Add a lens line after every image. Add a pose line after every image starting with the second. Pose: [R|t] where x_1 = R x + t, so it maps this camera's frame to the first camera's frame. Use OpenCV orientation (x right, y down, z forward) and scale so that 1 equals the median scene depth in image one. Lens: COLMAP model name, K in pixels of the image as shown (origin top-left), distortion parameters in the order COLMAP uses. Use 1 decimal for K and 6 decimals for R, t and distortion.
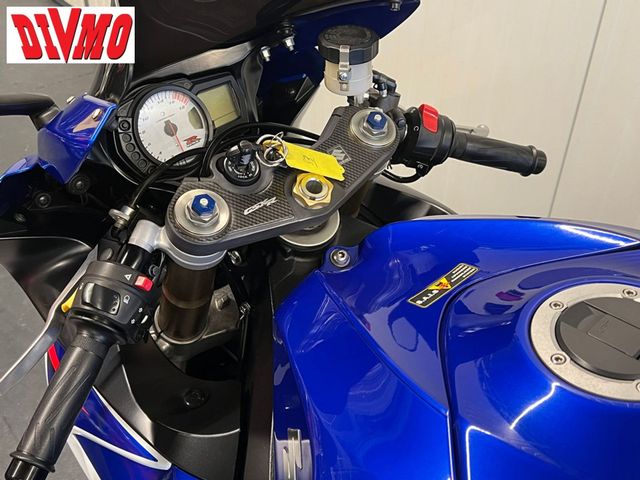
lens RADIAL K [[729.0, 0, 314.4], [0, 729.0, 239.9], [0, 0, 1]] dist [0.103109, 0.000000]
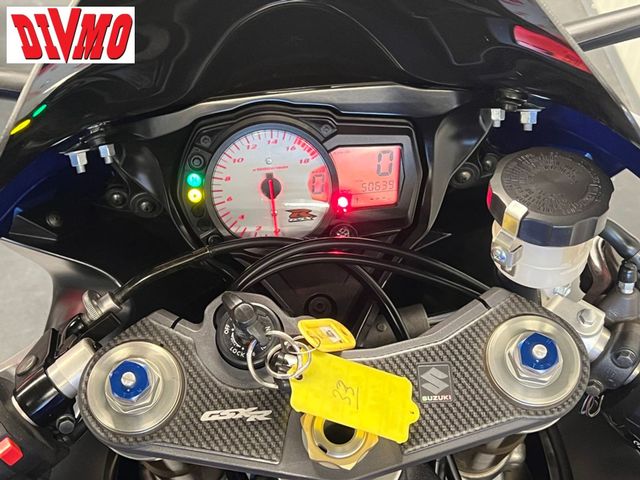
lens RADIAL K [[930.0, 0, 320.5], [0, 930.0, 240.8], [0, 0, 1]] dist [0.123177, 0.000000]
pose [[0.797159, 0.429729, -0.424111, 0.207103], [-0.378160, 0.902955, 0.204127, -0.310251], [0.470672, -0.002340, 0.882305, 0.348647]]
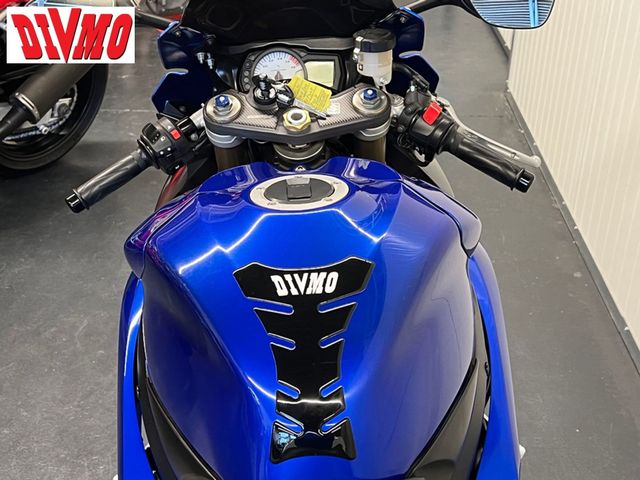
lens RADIAL K [[930.0, 0, 320.0], [0, 930.0, 243.7], [0, 0, 1]] dist [0.123177, 0.000000]
pose [[0.768609, 0.317862, -0.555161, 1.085476], [-0.391210, 0.920183, -0.014764, 0.161925], [0.506157, 0.228532, 0.831612, -0.463199]]
